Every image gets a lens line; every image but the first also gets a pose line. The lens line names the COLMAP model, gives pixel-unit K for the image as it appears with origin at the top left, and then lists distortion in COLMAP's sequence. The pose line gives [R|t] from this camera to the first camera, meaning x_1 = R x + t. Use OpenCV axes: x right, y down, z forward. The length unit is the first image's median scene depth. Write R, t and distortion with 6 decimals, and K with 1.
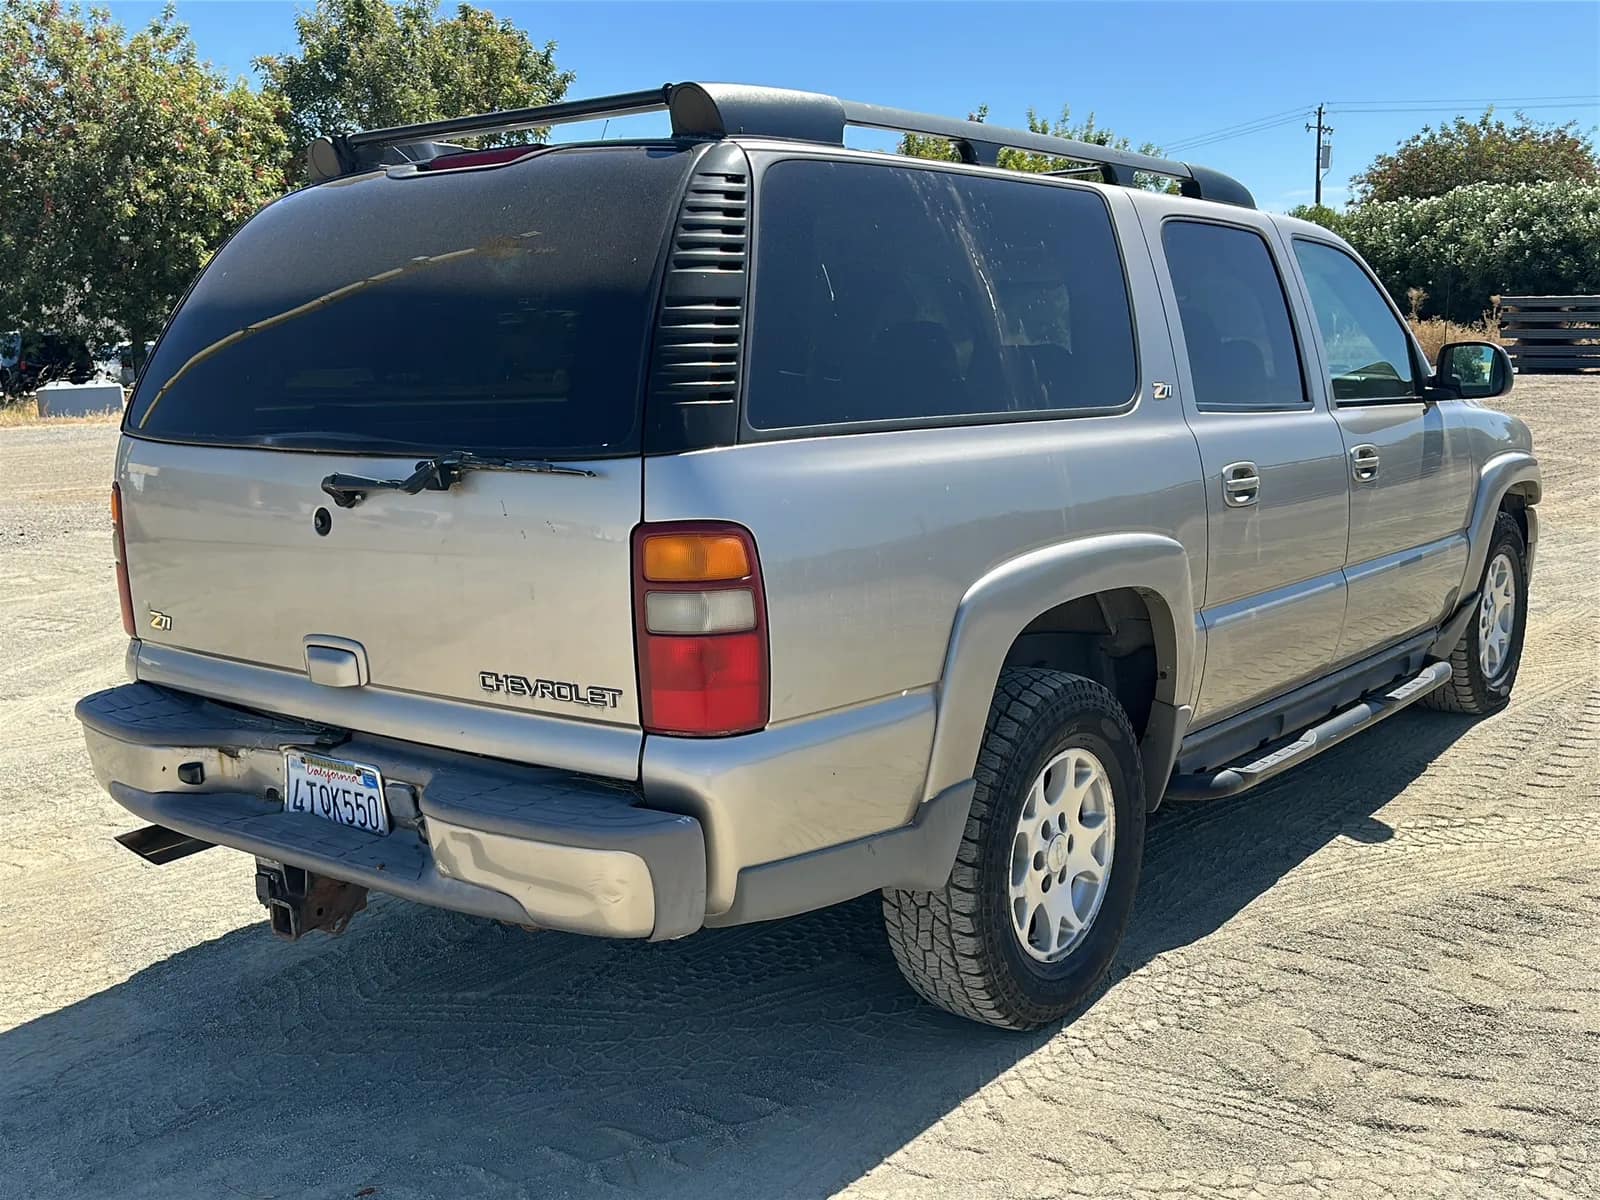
lens RADIAL K [[1657.6, 0, 808.6], [0, 1657.6, 605.8], [0, 0, 1]] dist [0.189102, -0.427285]
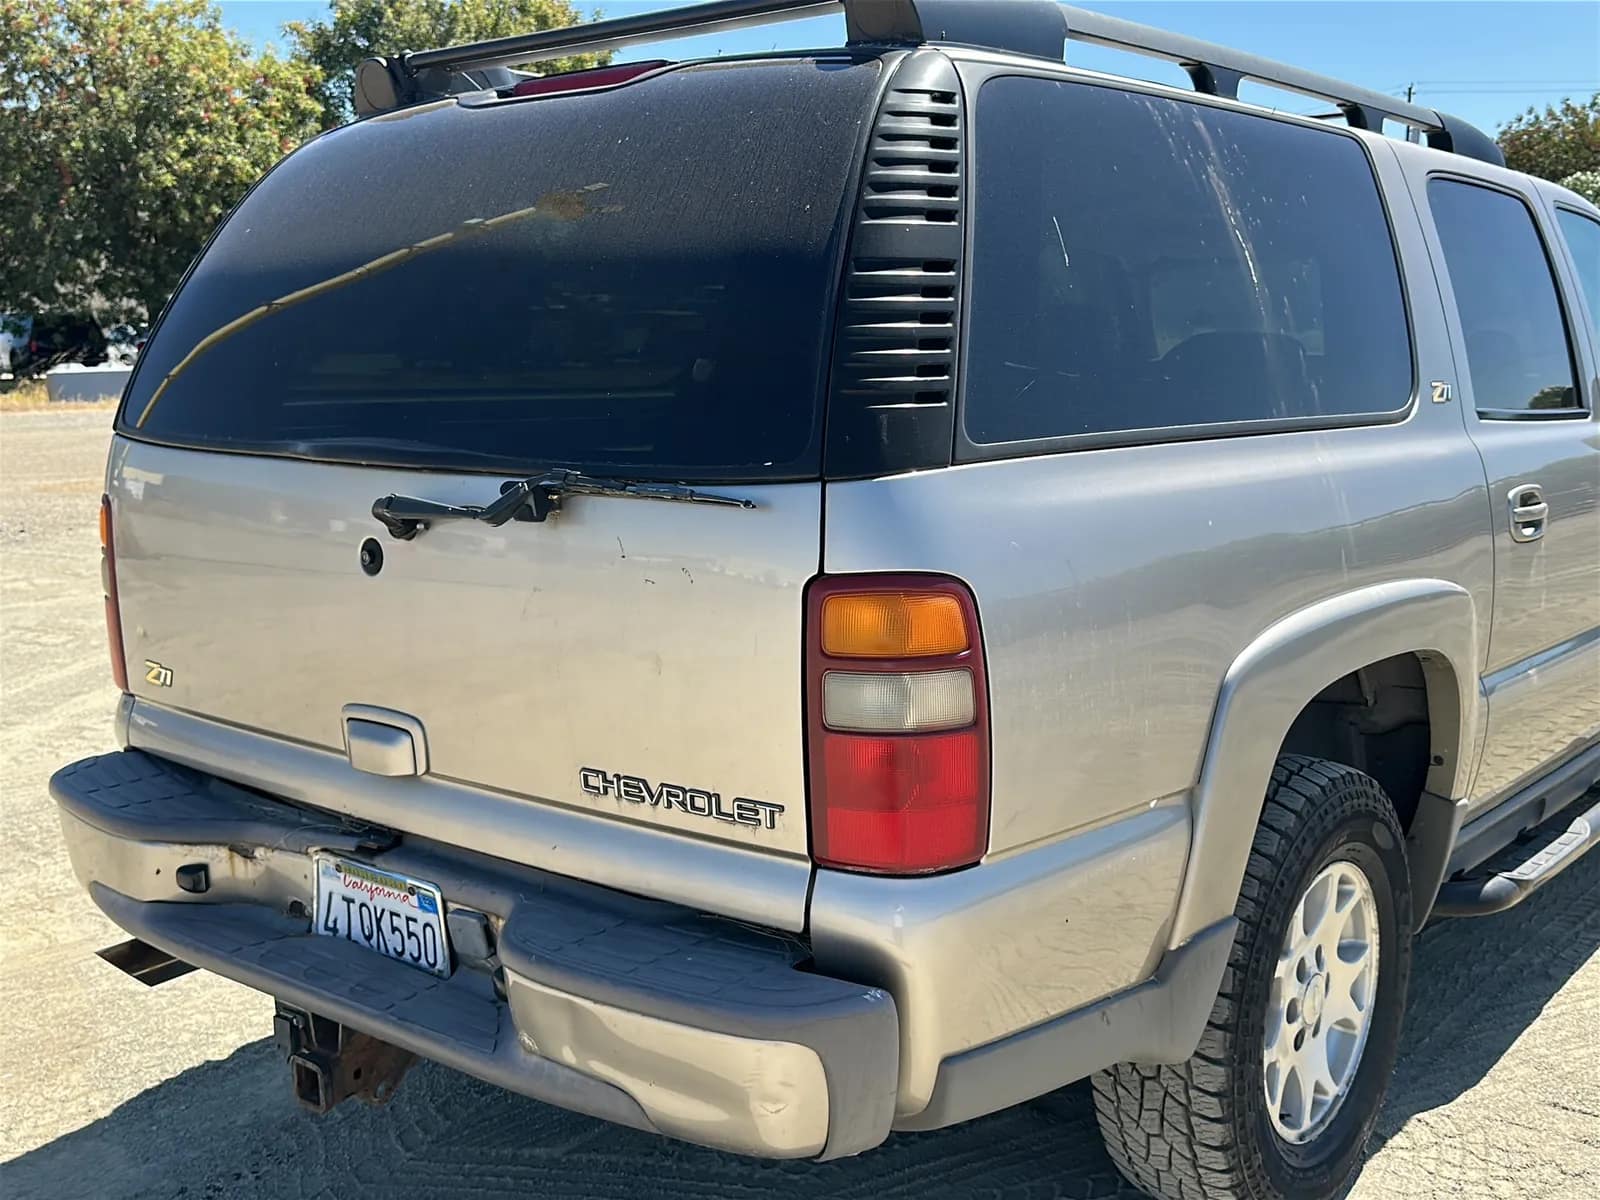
lens RADIAL K [[1721.8, 0, 796.0], [0, 1721.8, 598.6], [0, 0, 1]] dist [0.178946, -0.398815]
pose [[0.999543, 0.015426, -0.025979, -0.073925], [-0.015524, 0.999873, -0.003581, -0.029711], [0.025921, 0.003983, 0.999656, 0.213076]]
